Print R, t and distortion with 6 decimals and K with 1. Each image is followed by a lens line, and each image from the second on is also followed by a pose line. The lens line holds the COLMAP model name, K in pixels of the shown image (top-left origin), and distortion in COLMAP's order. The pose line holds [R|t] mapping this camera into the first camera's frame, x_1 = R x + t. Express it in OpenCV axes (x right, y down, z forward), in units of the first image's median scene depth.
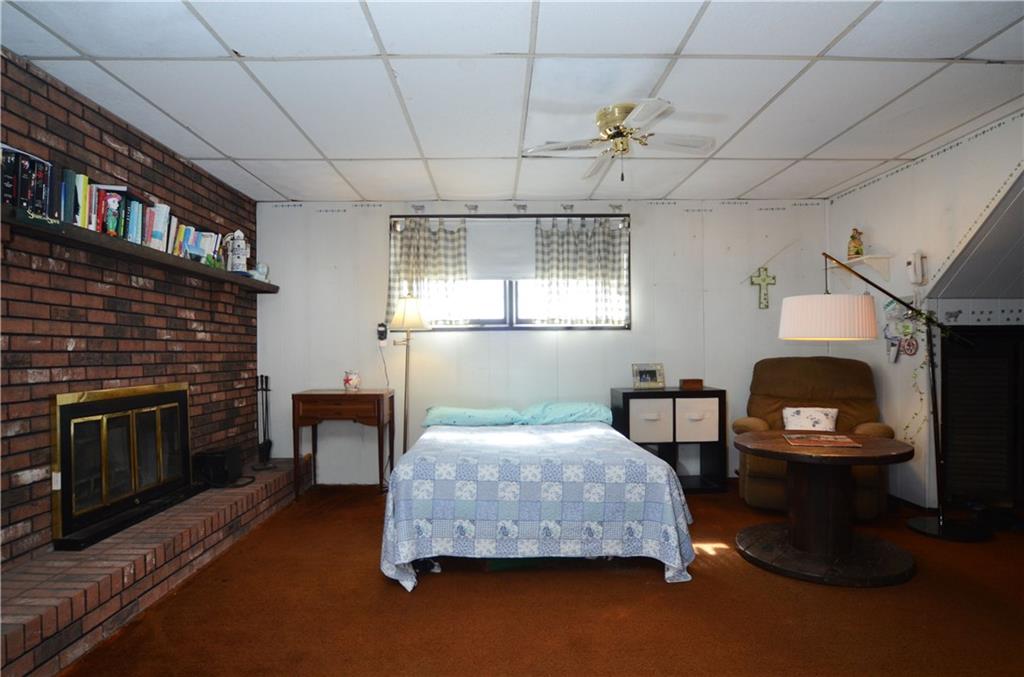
lens RADIAL K [[558.1, 0, 516.3], [0, 558.1, 350.5], [0, 0, 1]] dist [-0.018245, 0.001080]
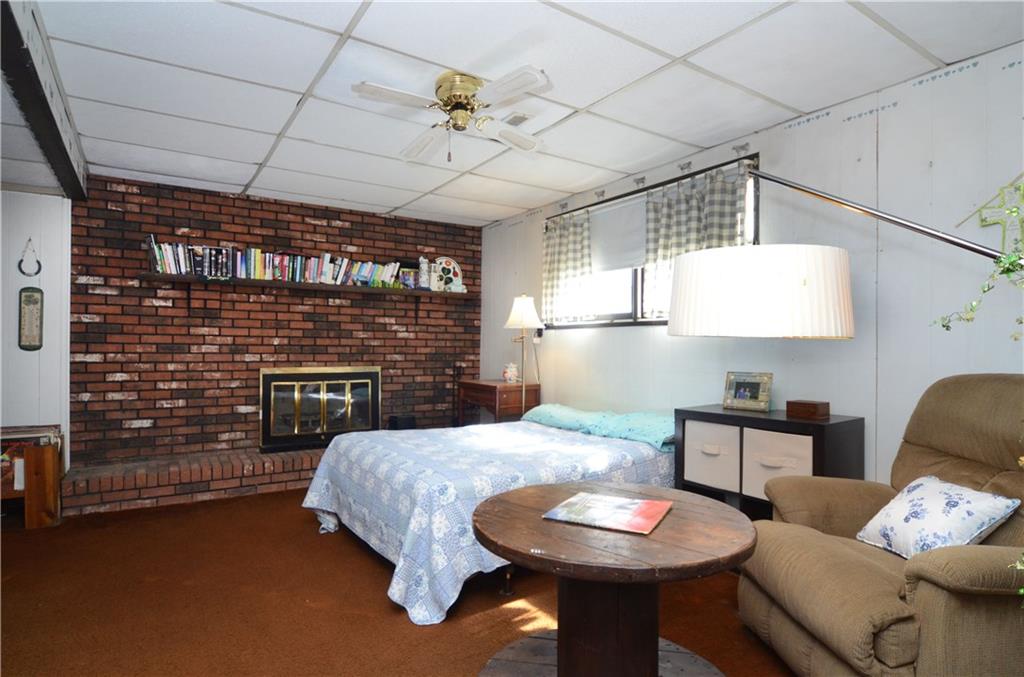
lens RADIAL K [[558.1, 0, 516.3], [0, 558.1, 350.5], [0, 0, 1]] dist [-0.018245, 0.001080]
pose [[0.520427, 0.020290, -0.853665, 0.918495], [-0.010906, 0.999794, 0.017114, -0.015995], [0.853836, 0.000404, 0.520541, 0.571034]]
